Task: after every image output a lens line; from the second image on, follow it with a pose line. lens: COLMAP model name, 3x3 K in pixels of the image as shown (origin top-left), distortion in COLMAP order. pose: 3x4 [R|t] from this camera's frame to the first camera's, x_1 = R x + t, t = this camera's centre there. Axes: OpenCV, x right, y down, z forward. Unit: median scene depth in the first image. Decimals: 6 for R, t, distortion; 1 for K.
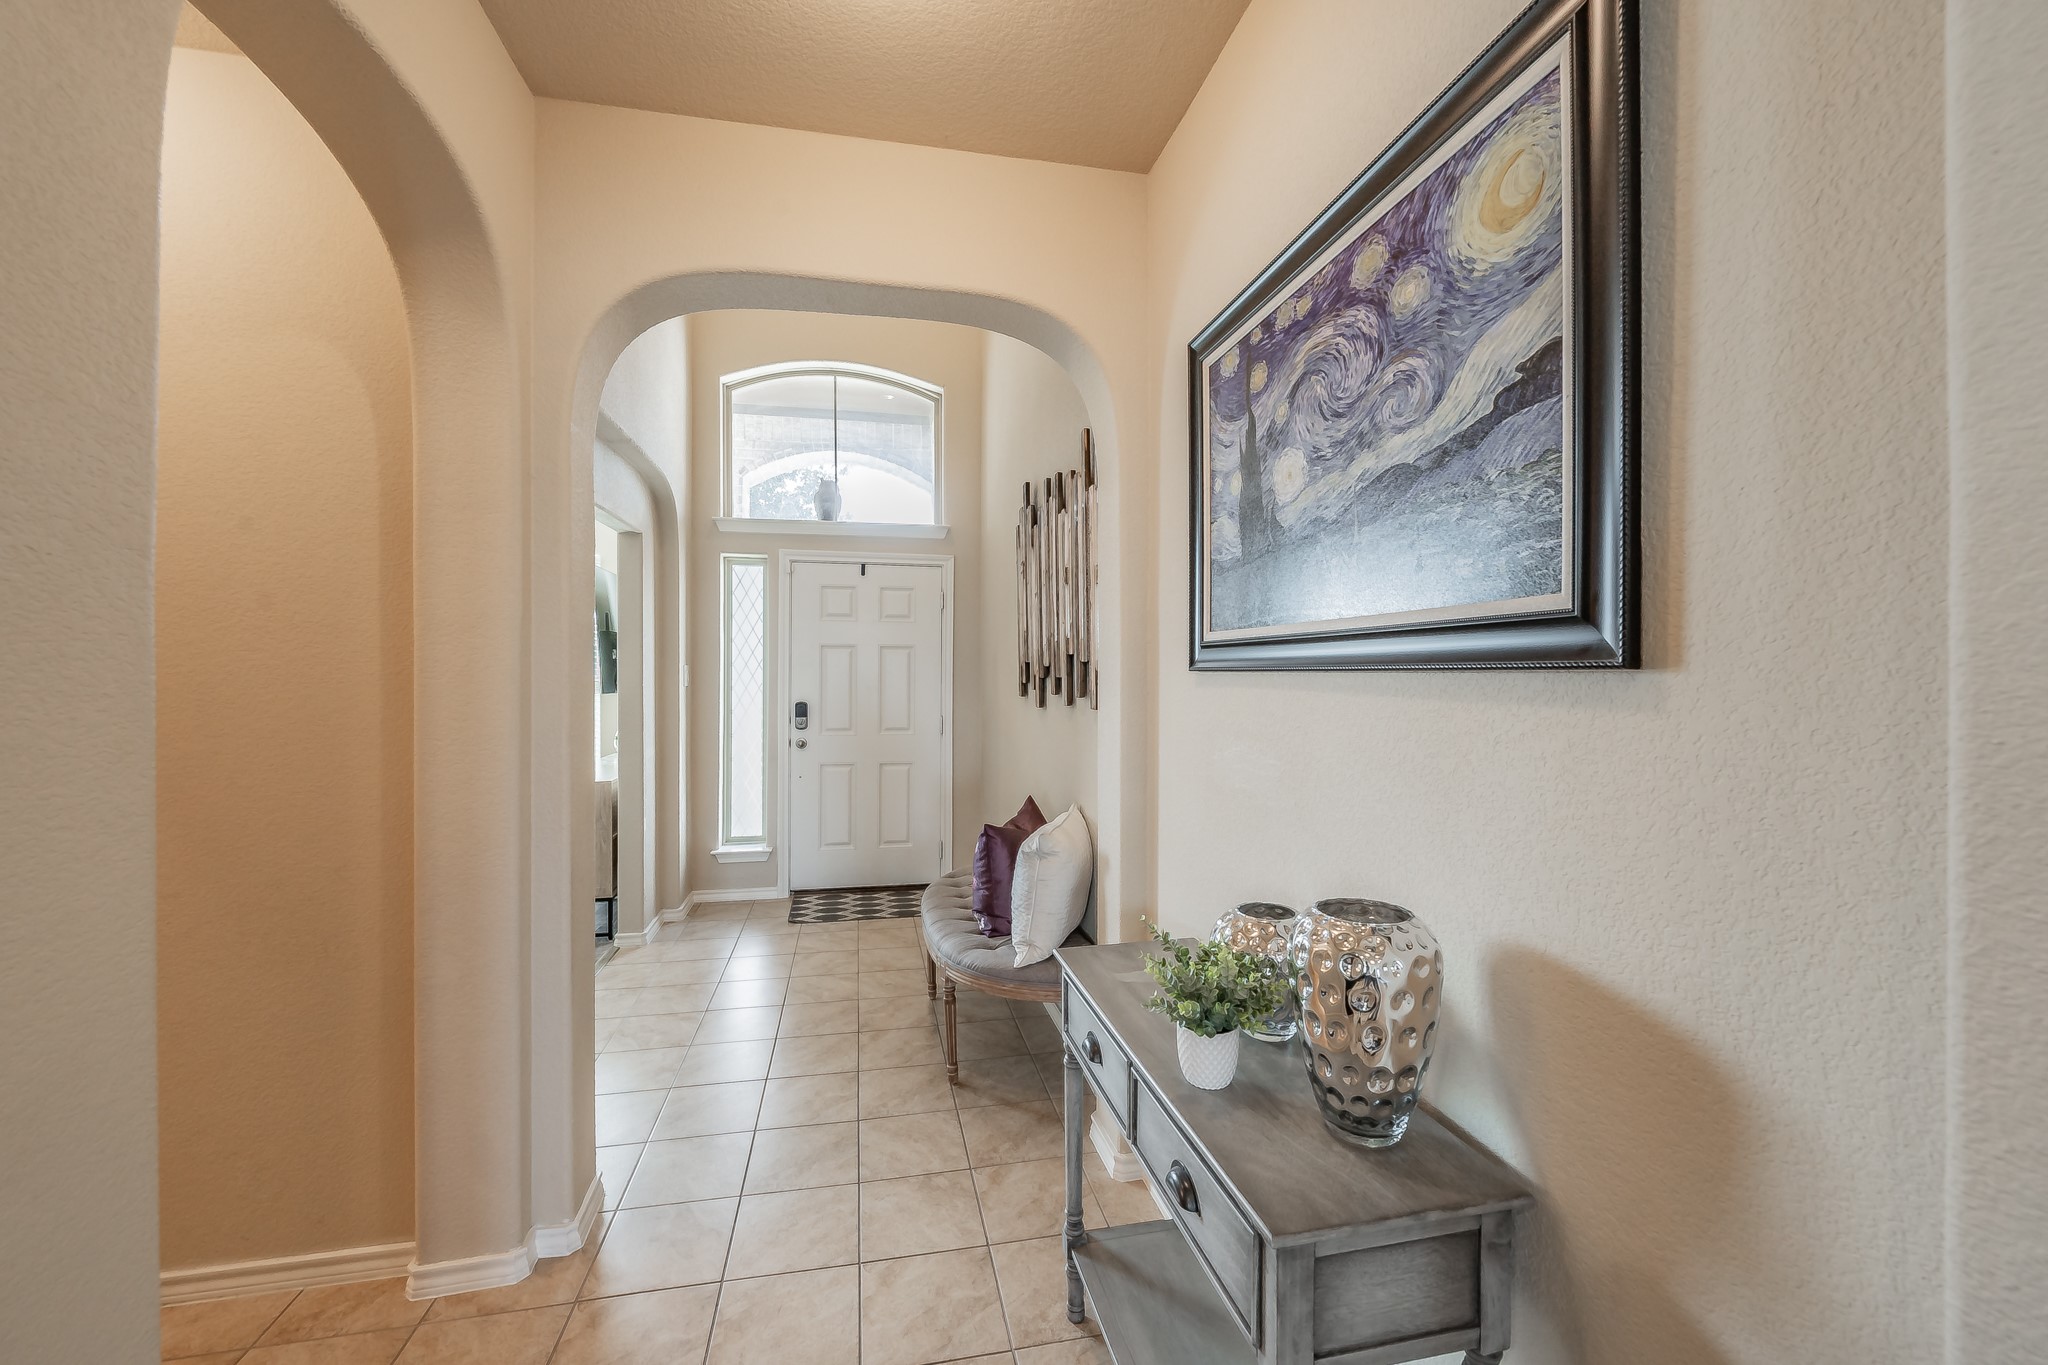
lens RADIAL K [[742.2, 0, 1024.0], [0, 742.2, 682.5], [0, 0, 1]] dist [0.017275, 0.000035]
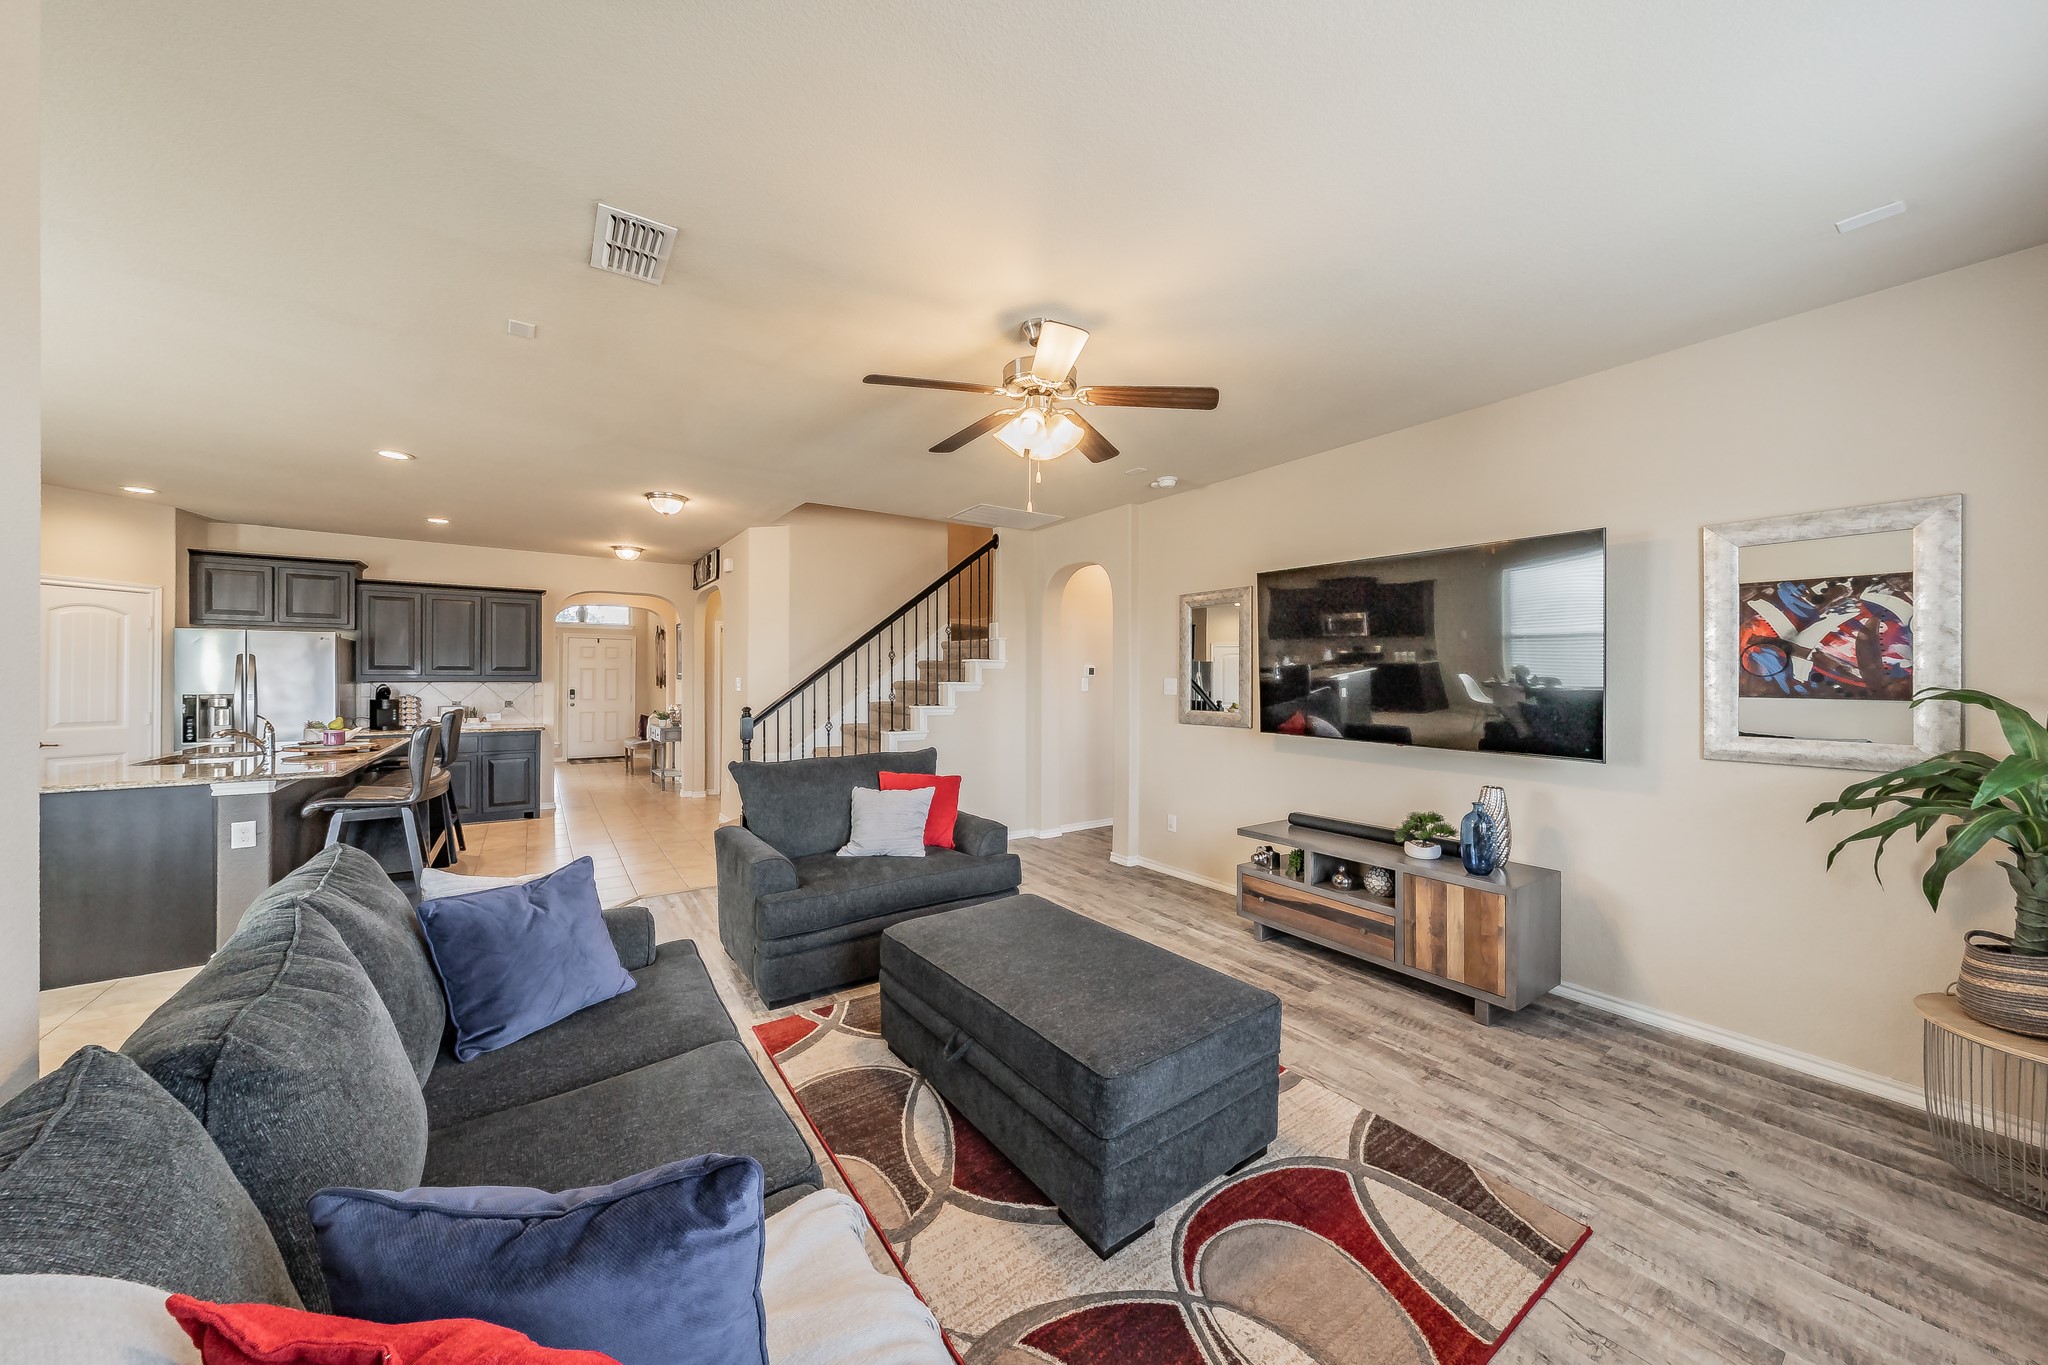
lens RADIAL K [[707.9, 0, 1036.0], [0, 707.9, 681.2], [0, 0, 1]] dist [-0.000087, 0.000131]
pose [[0.923173, -0.004084, 0.384364, 0.391225], [0.004799, 0.999988, -0.000901, 0.010284], [-0.384356, 0.002676, 0.923181, -2.944233]]
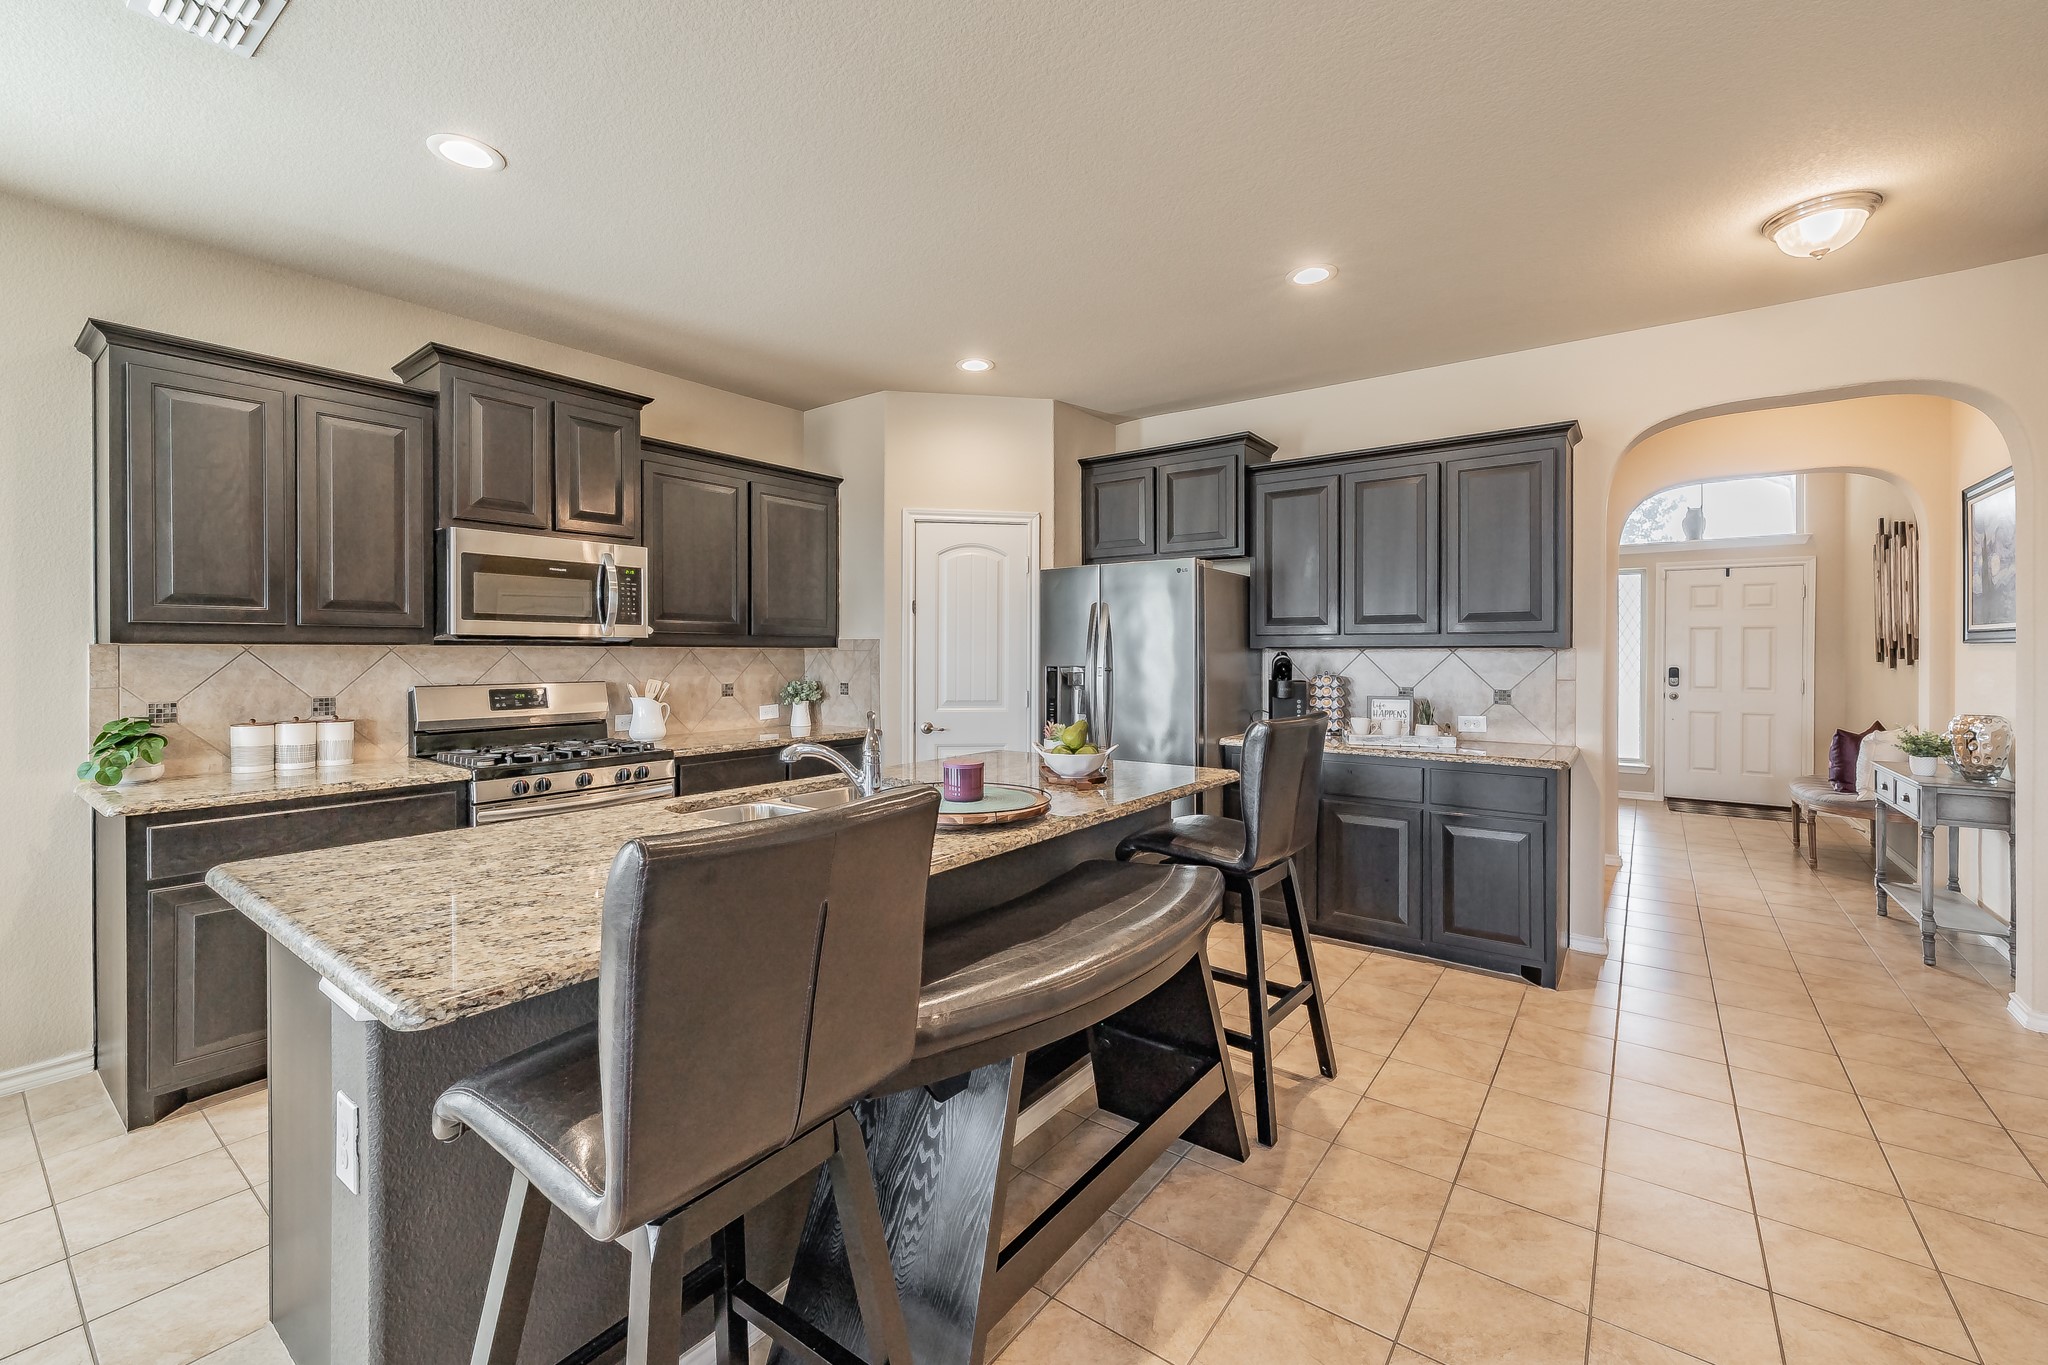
lens RADIAL K [[829.9, 0, 1029.5], [0, 829.9, 650.0], [0, 0, 1]] dist [-0.001820, -0.000362]
pose [[0.649364, -0.005929, -0.760454, 0.164714], [-0.003180, 0.999940, -0.010512, 0.019453], [0.760471, 0.009244, 0.649306, -1.447955]]
